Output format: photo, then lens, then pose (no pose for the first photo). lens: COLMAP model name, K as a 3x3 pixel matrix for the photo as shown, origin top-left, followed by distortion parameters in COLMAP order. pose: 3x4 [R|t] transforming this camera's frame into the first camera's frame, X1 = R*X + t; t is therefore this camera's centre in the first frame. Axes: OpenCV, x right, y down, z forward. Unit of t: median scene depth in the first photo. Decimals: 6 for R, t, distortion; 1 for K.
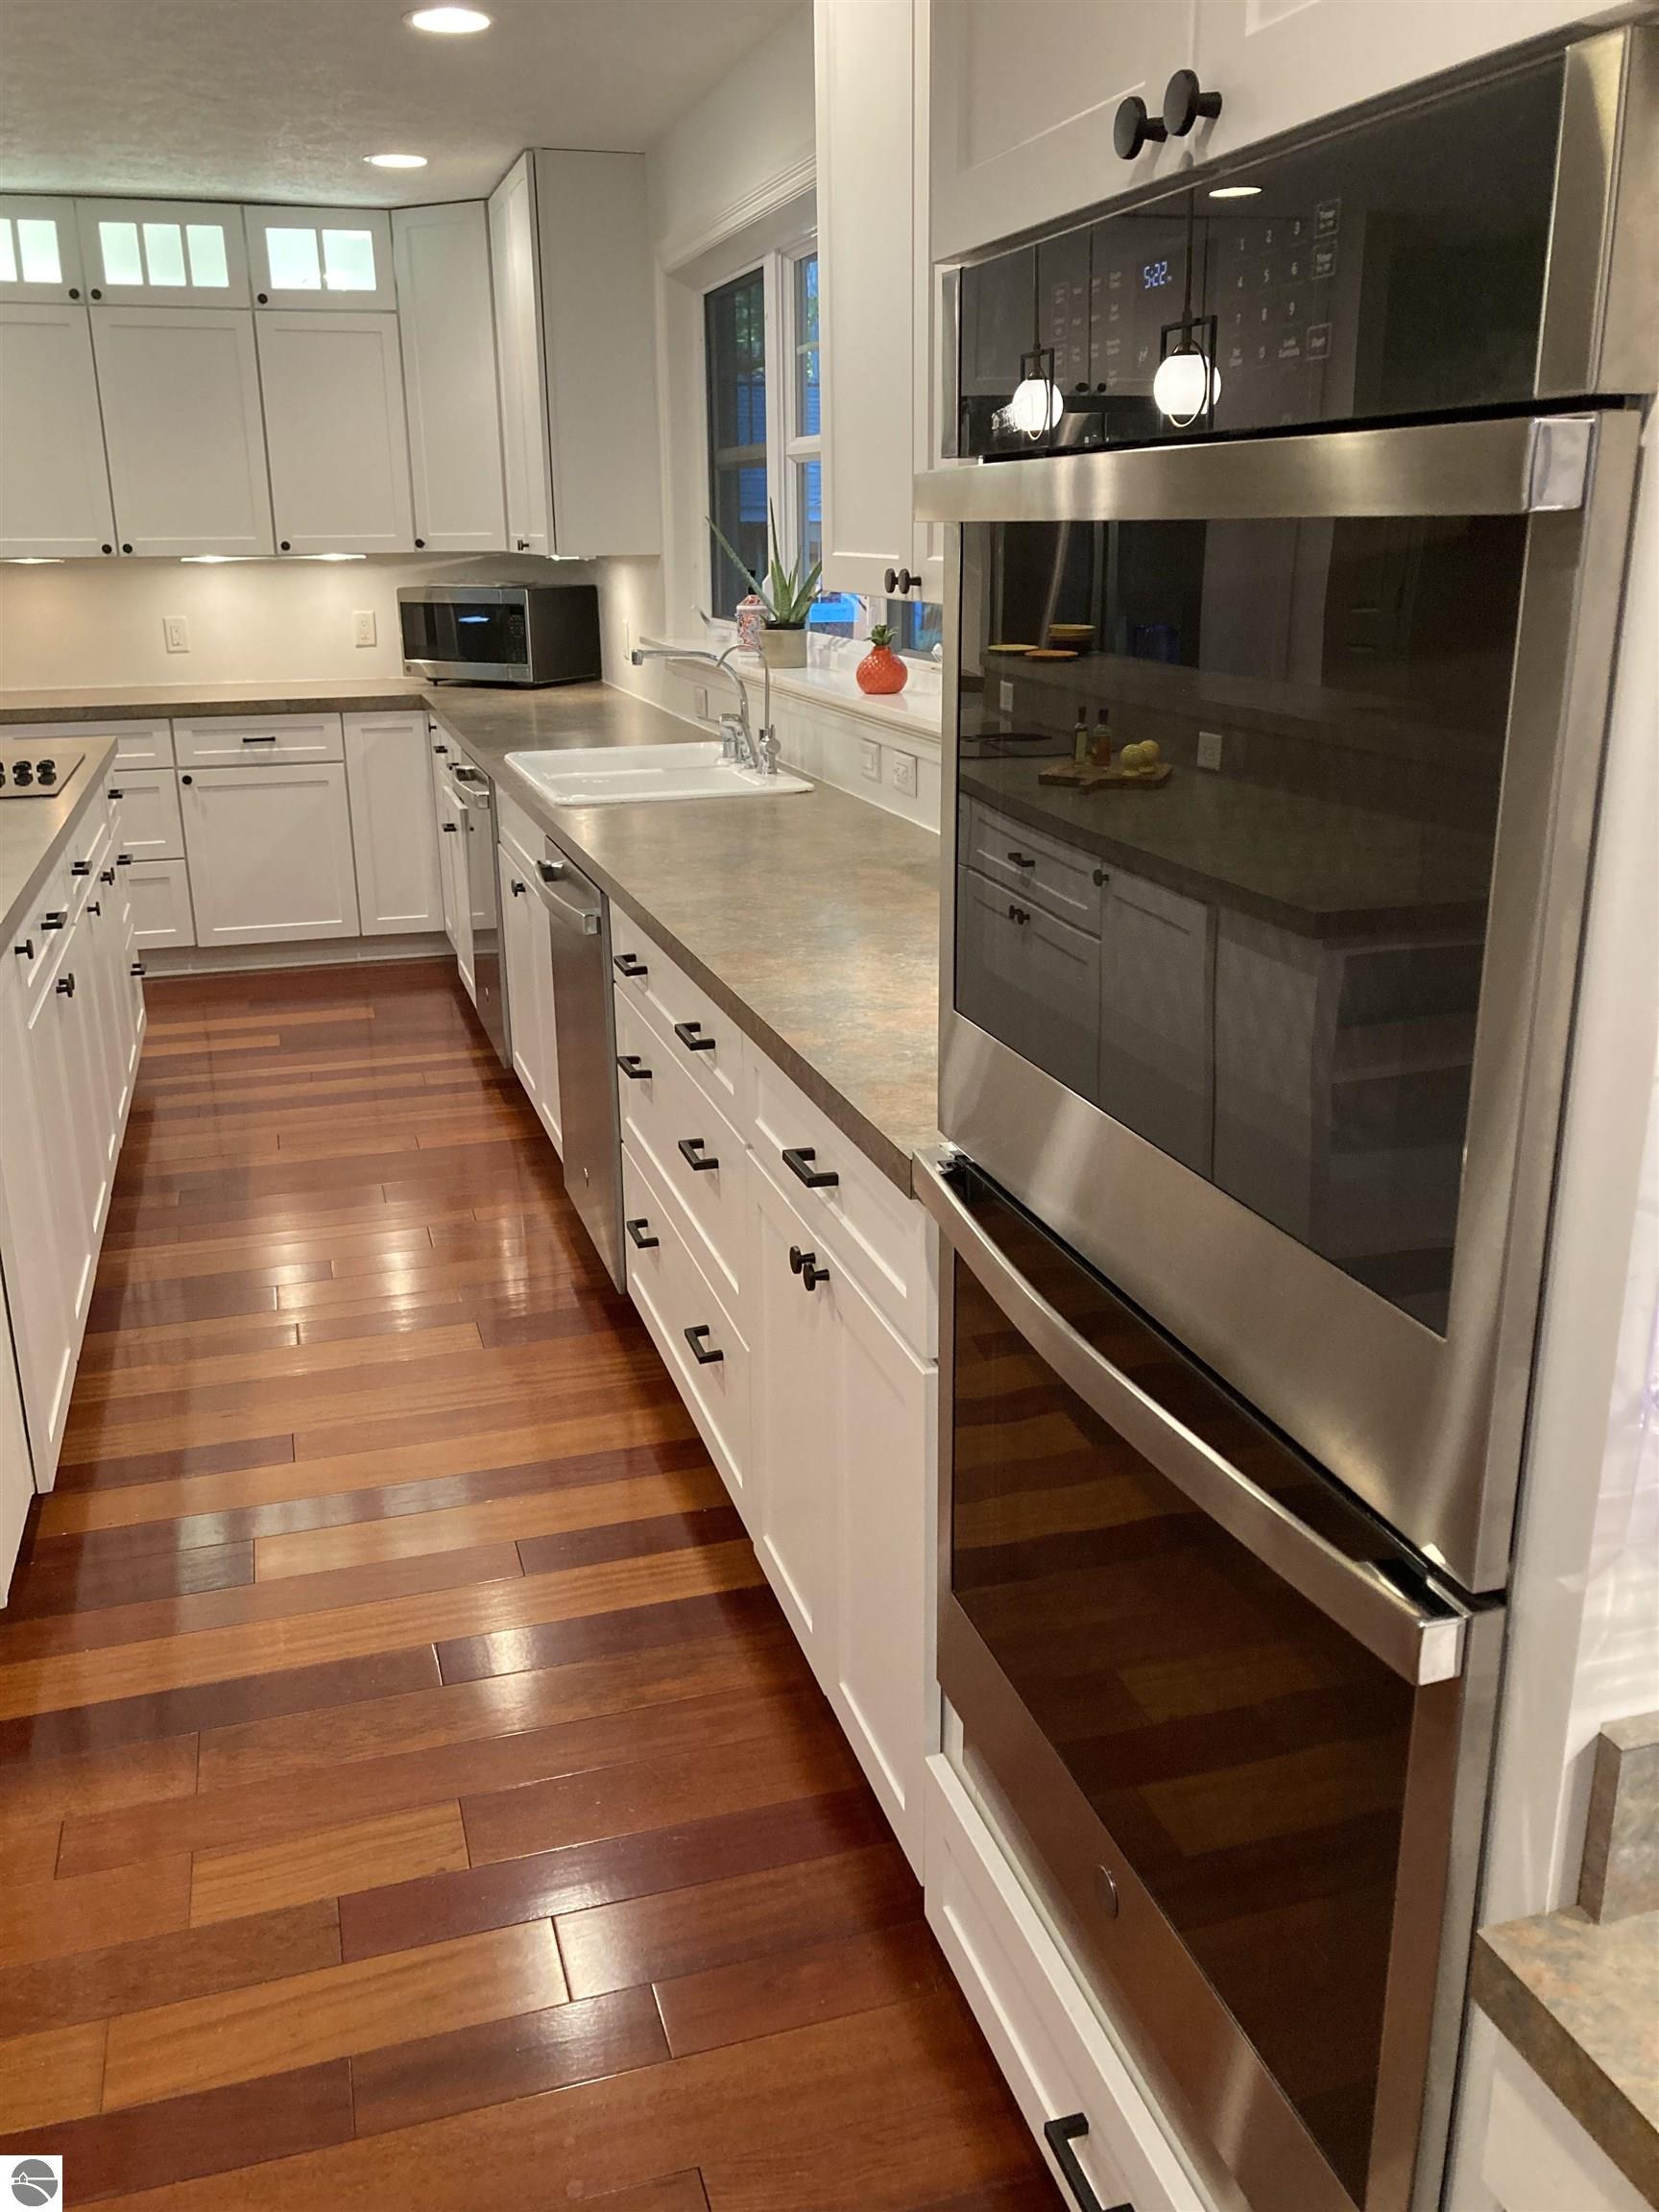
lens RADIAL K [[1799.9, 0, 832.6], [0, 1799.9, 1081.4], [0, 0, 1]] dist [0.000317, 0.011558]
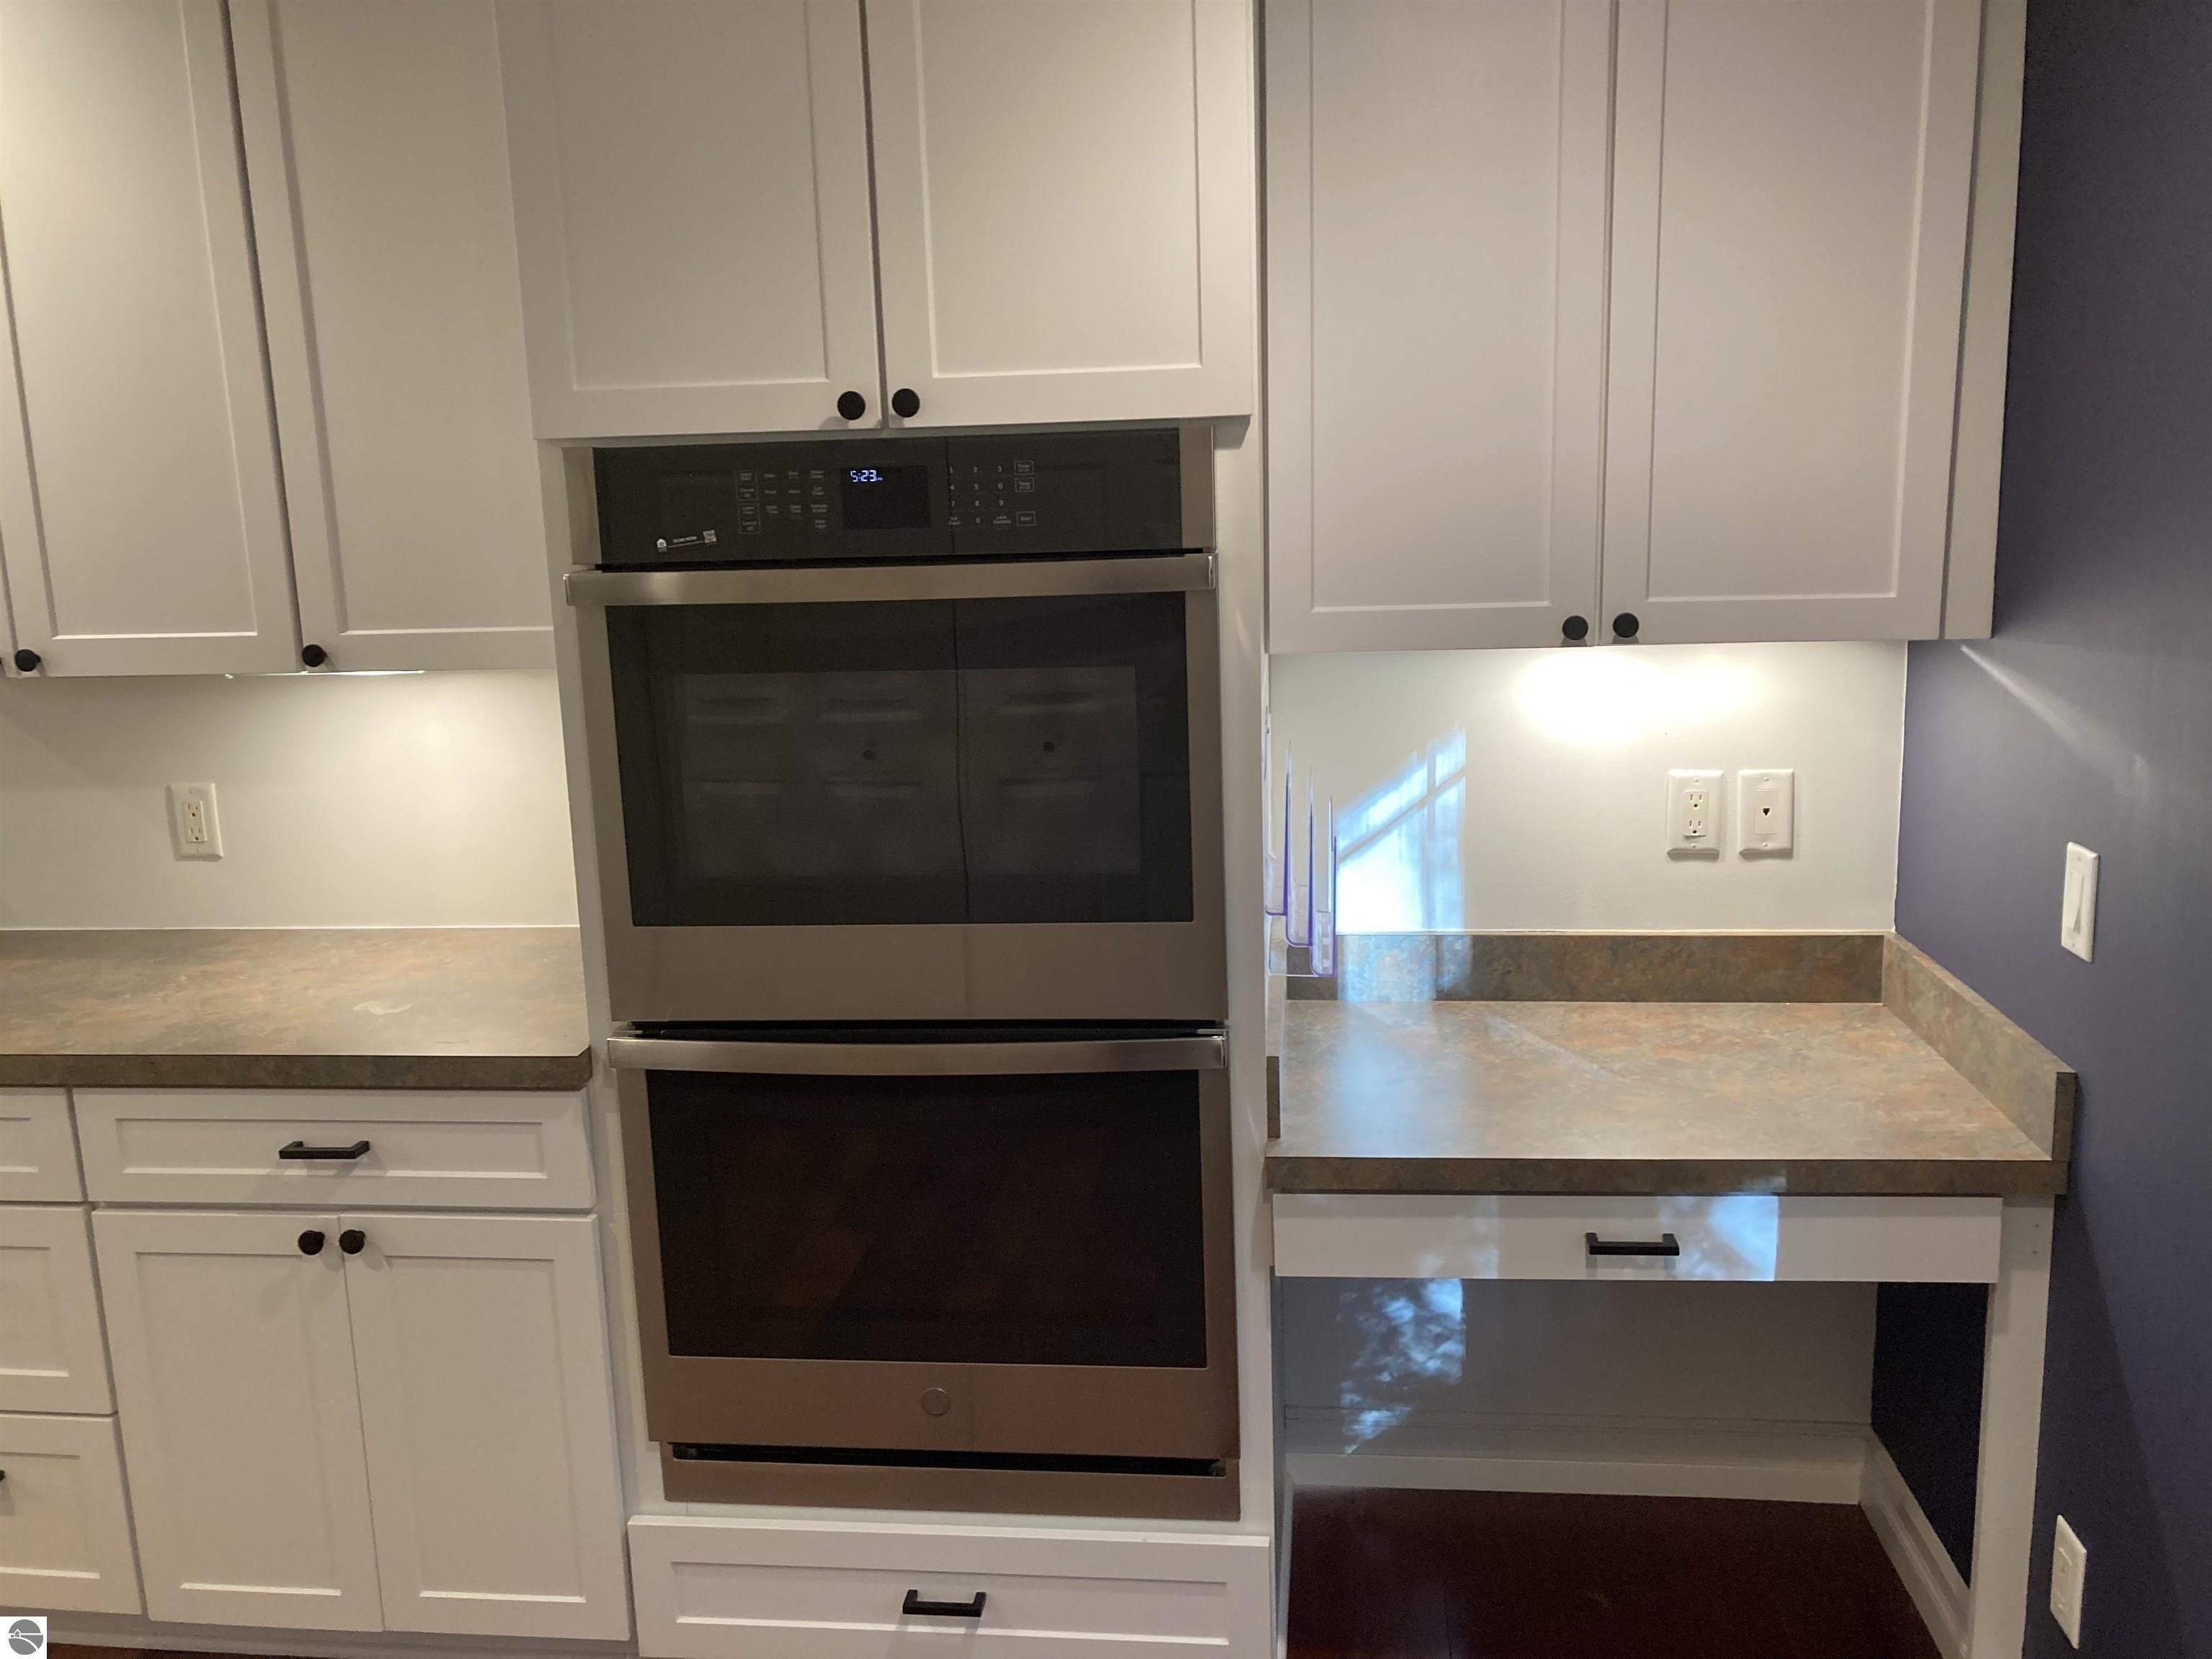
lens RADIAL K [[1799.9, 0, 1113.2], [0, 1799.9, 826.7], [0, 0, 1]] dist [0.000317, 0.011558]
pose [[0.397880, -0.172427, 0.901089, -0.274698], [0.297779, 0.953275, 0.050927, -0.019905], [-0.867767, 0.248062, 0.430634, 0.006241]]
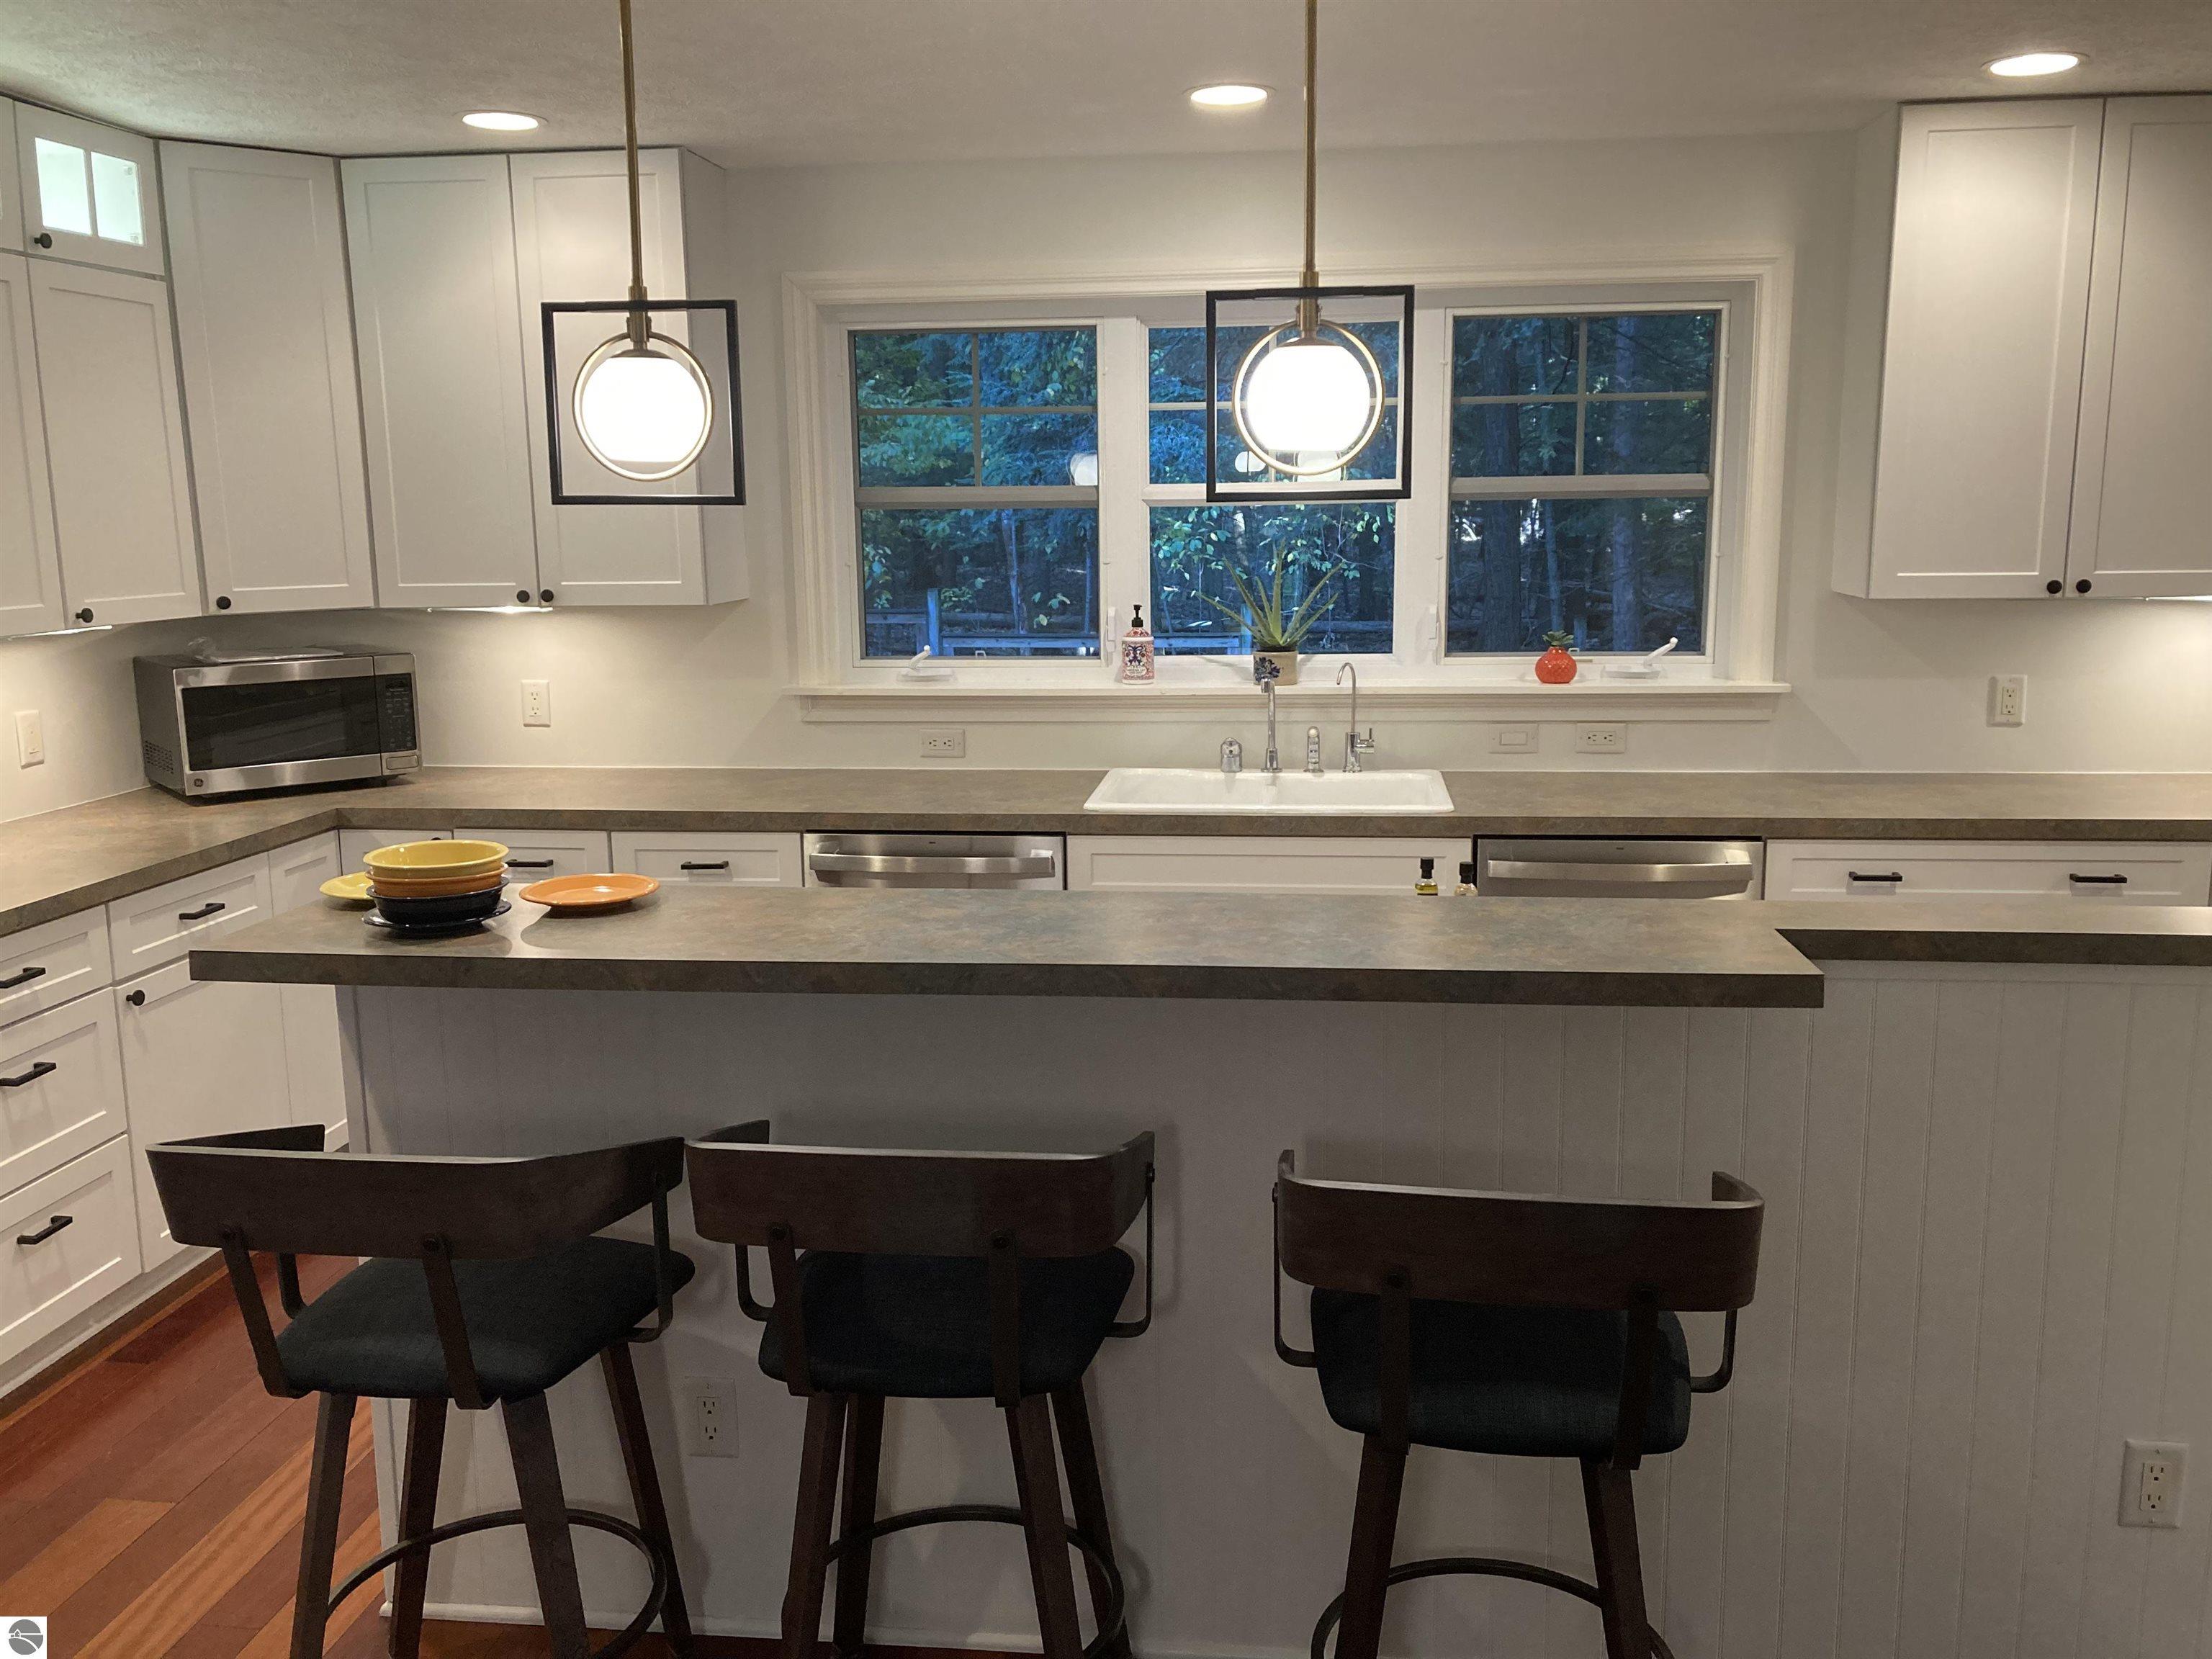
lens RADIAL K [[1814.3, 0, 1111.0], [0, 1814.3, 816.4], [0, 0, 1]] dist [0.010460, 0.007533]
pose [[0.406462, -0.155338, 0.900366, -0.771652], [0.282137, 0.958621, 0.038020, -0.158287], [-0.869015, 0.238572, 0.433469, 0.441623]]
